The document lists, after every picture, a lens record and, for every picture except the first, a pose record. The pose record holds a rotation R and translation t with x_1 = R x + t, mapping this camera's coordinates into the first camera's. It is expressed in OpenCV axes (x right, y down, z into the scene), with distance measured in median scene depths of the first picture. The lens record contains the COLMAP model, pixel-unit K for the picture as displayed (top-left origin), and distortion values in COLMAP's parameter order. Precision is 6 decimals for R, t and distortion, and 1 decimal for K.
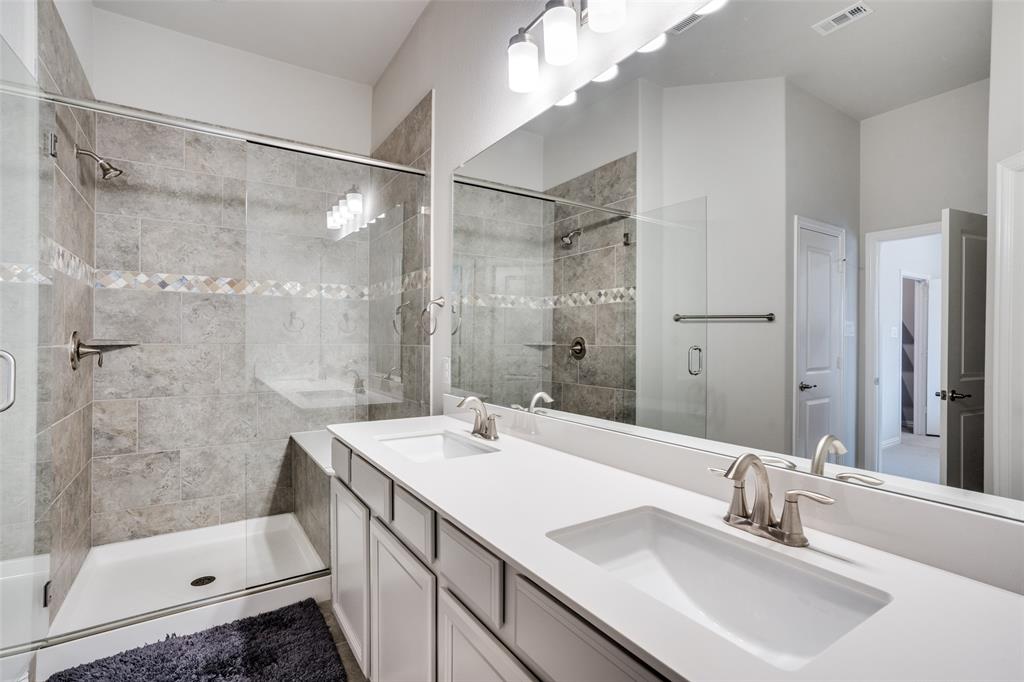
lens RADIAL K [[487.6, 0, 507.9], [0, 487.6, 340.8], [0, 0, 1]] dist [-0.047450, 0.023627]
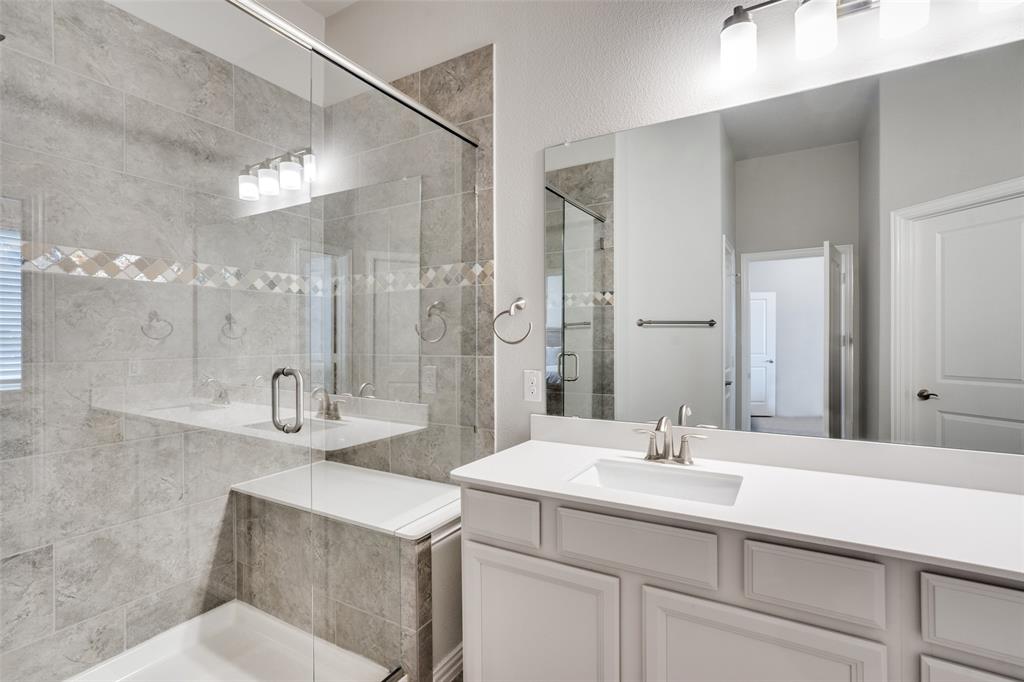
lens RADIAL K [[487.6, 0, 507.9], [0, 487.6, 340.8], [0, 0, 1]] dist [-0.047450, 0.023627]
pose [[0.889237, -0.009737, 0.457342, -0.433952], [0.009202, 0.999952, 0.003396, -0.016222], [-0.457353, 0.001189, 0.889284, 0.219181]]
